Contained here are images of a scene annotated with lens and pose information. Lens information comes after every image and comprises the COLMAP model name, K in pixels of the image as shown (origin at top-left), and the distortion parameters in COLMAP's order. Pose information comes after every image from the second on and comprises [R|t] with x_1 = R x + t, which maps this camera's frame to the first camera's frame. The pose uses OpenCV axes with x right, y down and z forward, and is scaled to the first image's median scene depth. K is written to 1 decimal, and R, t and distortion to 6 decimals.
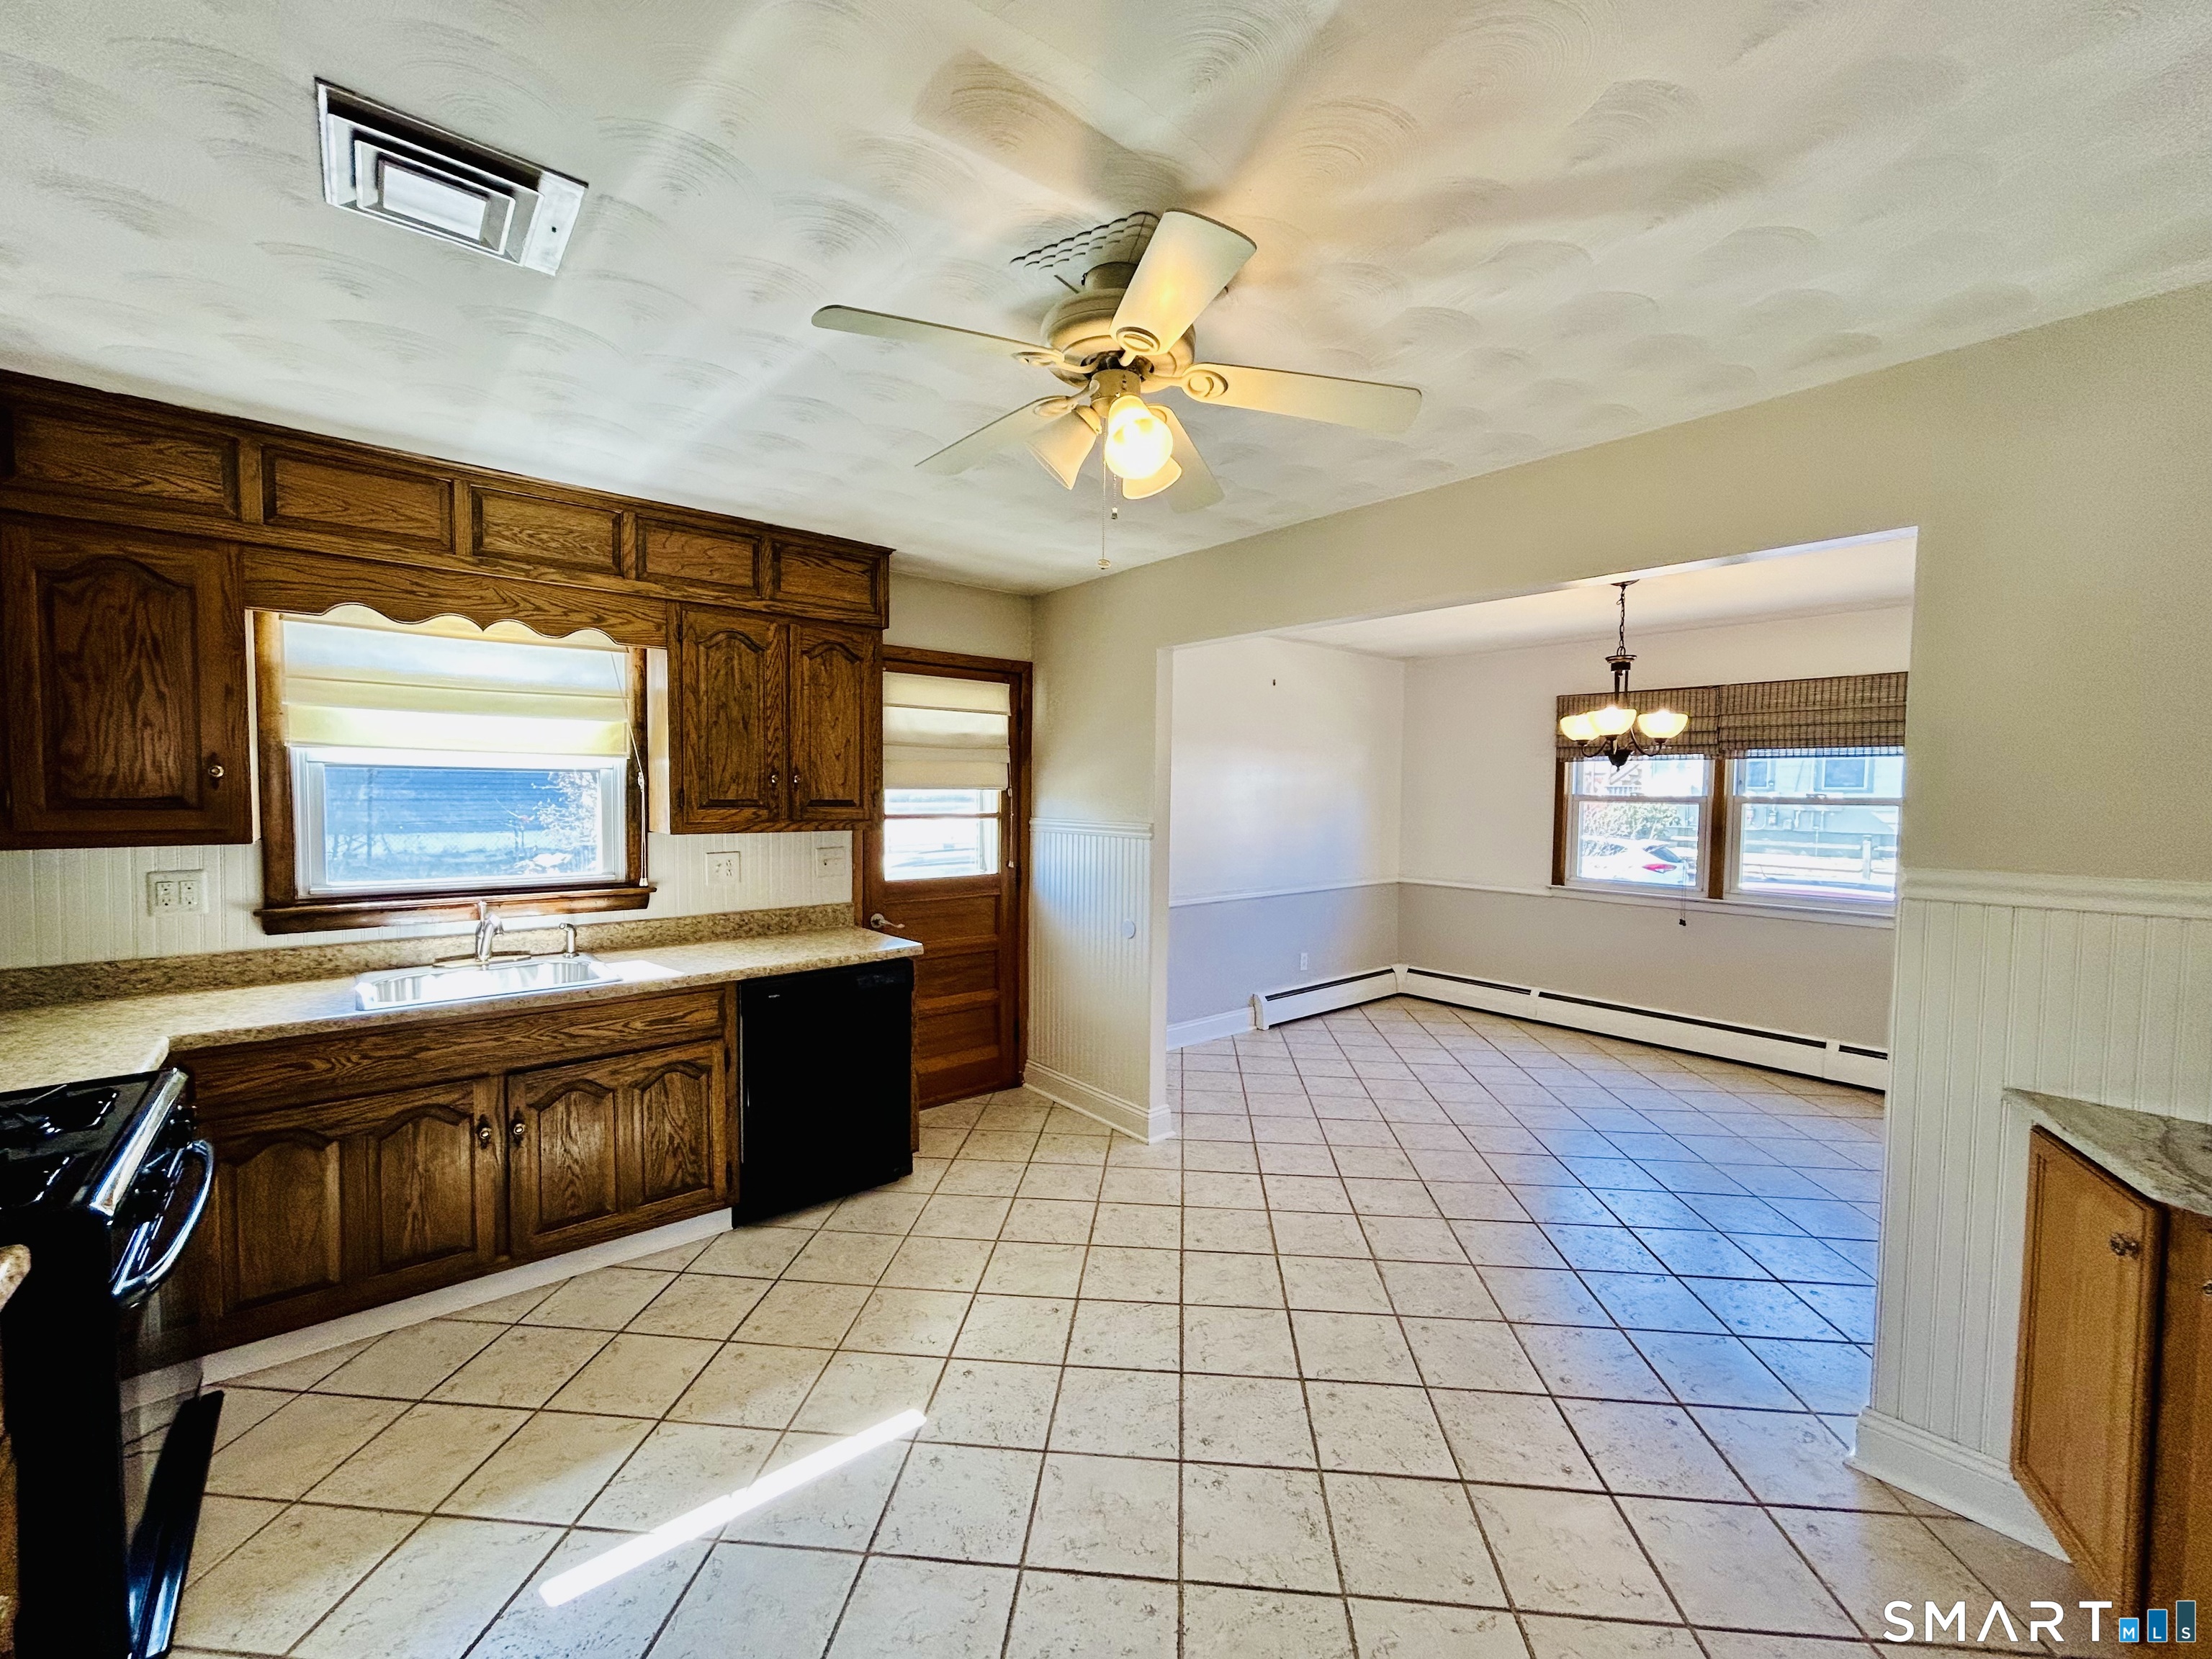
lens RADIAL K [[891.6, 0, 1111.0], [0, 891.6, 828.1], [0, 0, 1]] dist [0.002419, 0.000085]
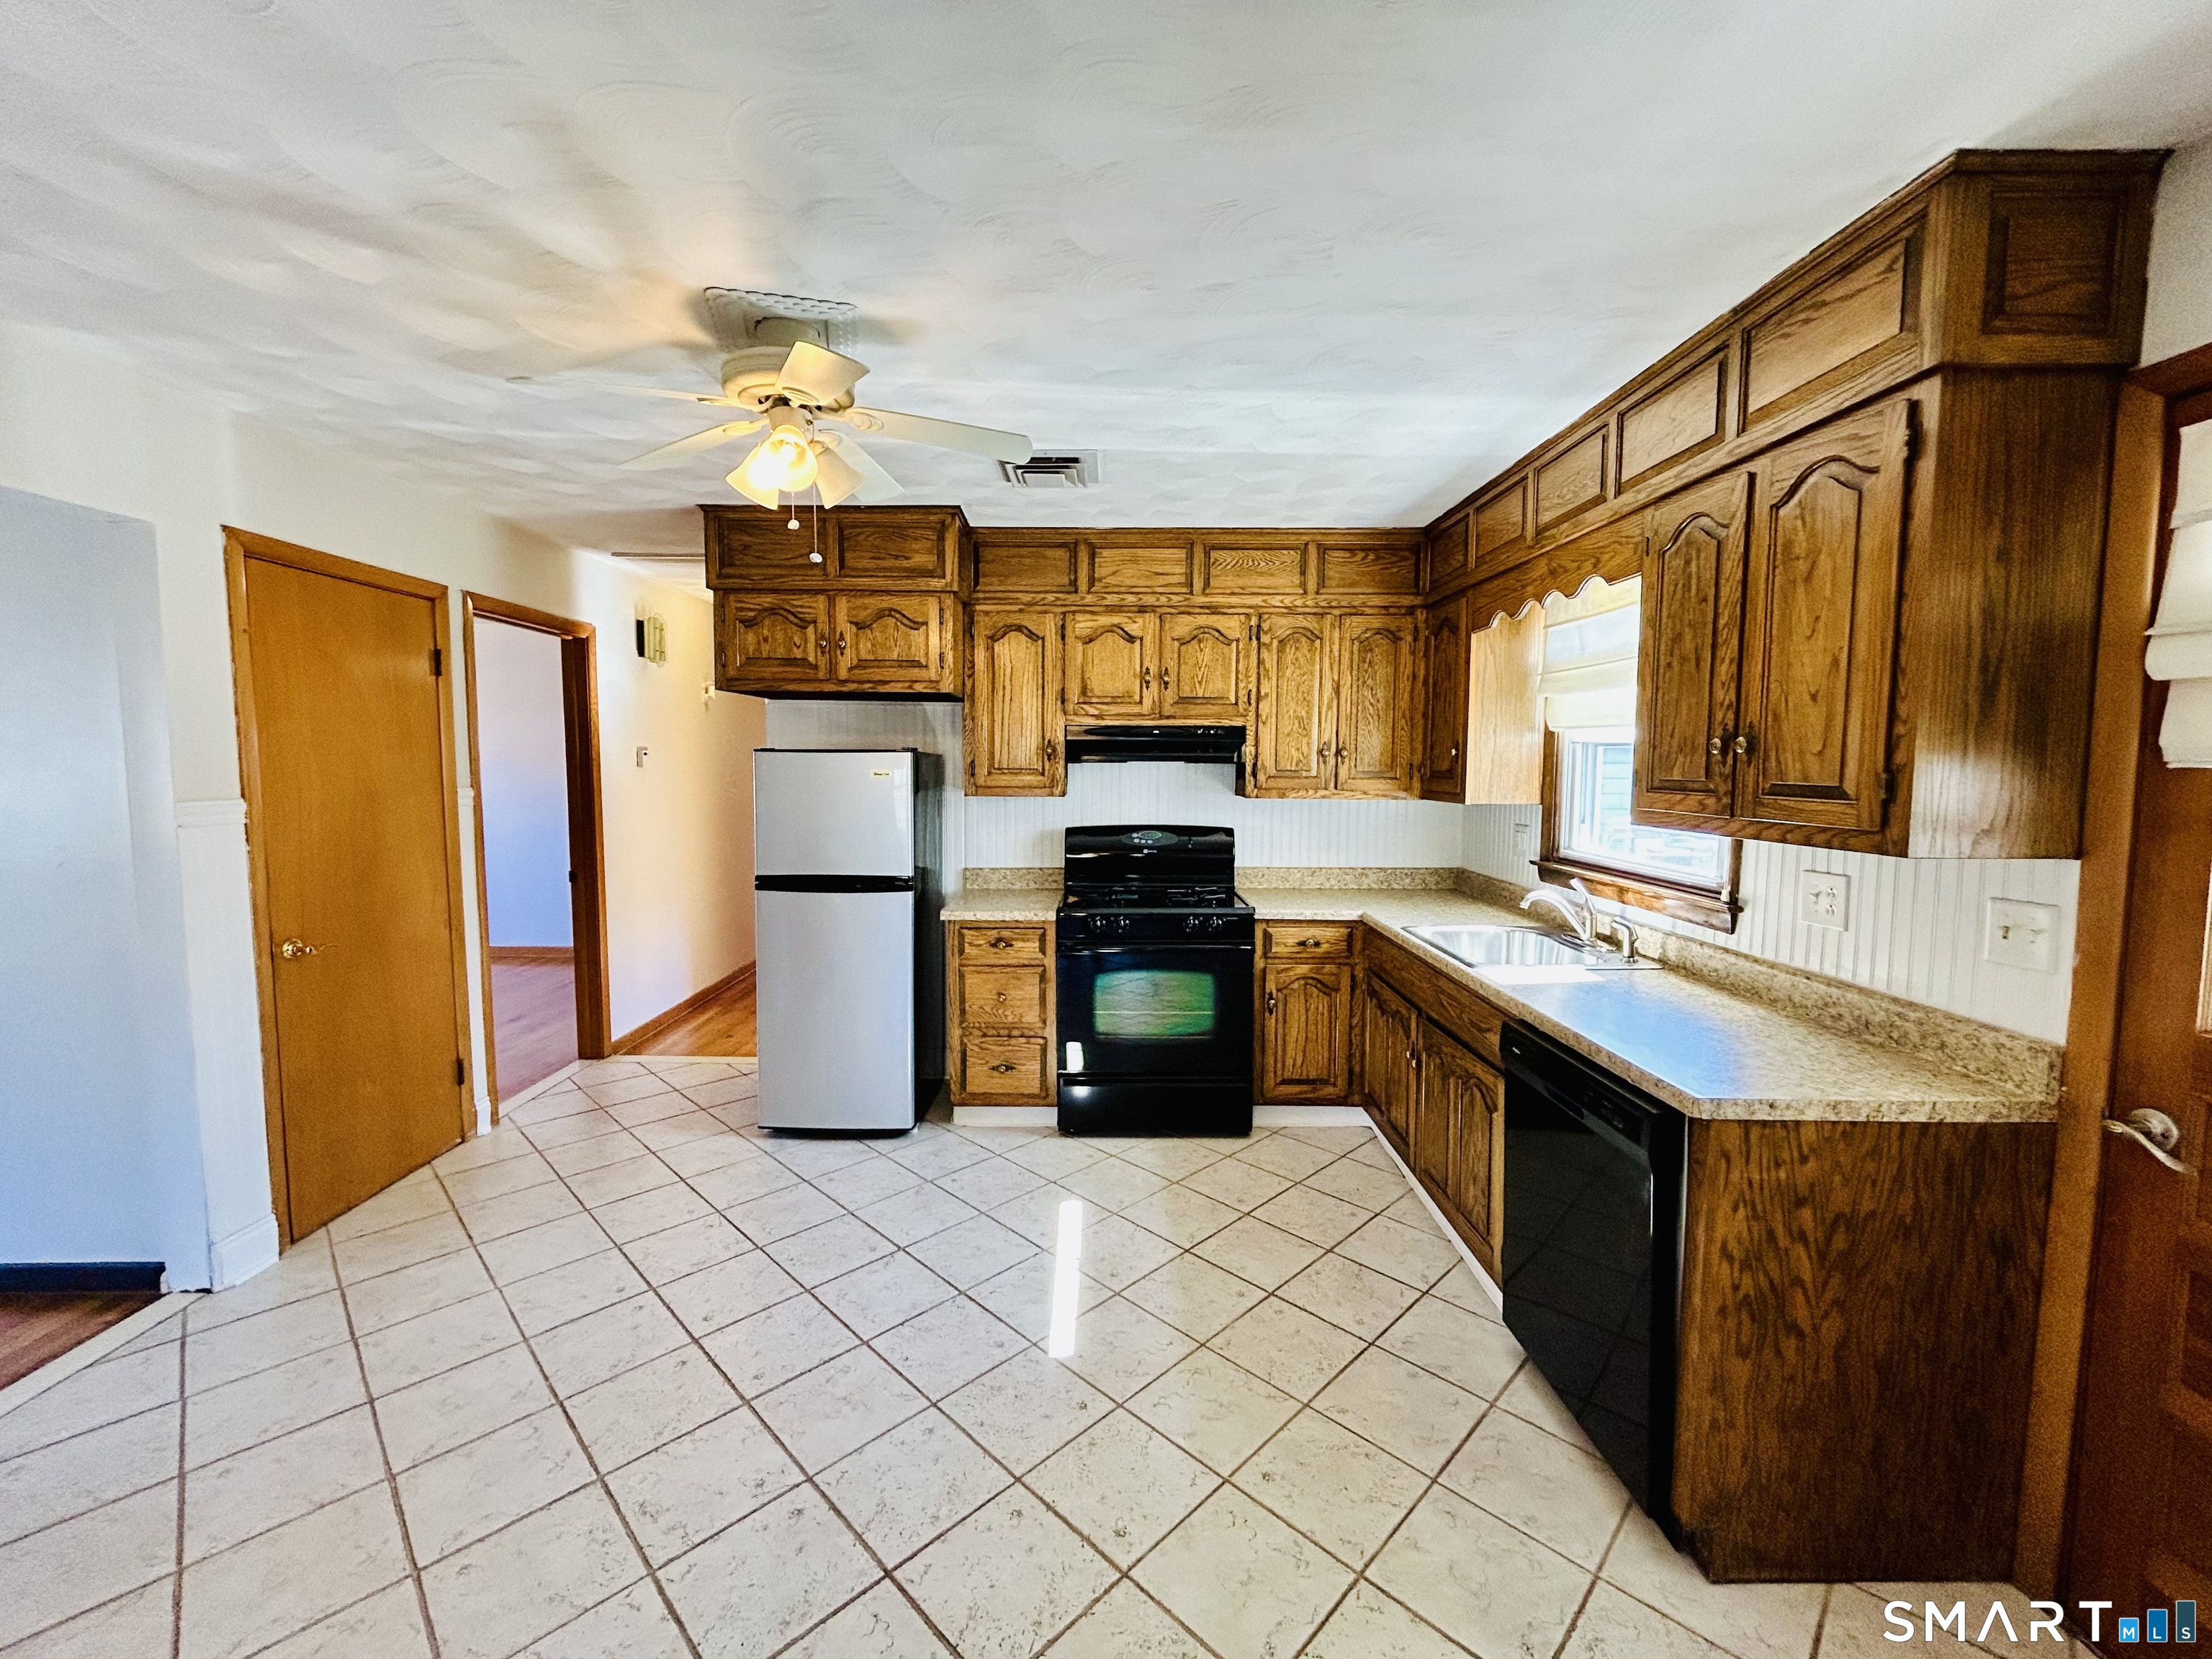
lens RADIAL K [[891.6, 0, 1106.3], [0, 891.6, 826.0], [0, 0, 1]] dist [0.002419, 0.000085]
pose [[-0.638222, 0.046490, -0.768447, 0.353931], [-0.041999, 0.994586, 0.095053, -0.042913], [0.768706, 0.092939, -0.632814, 1.107531]]
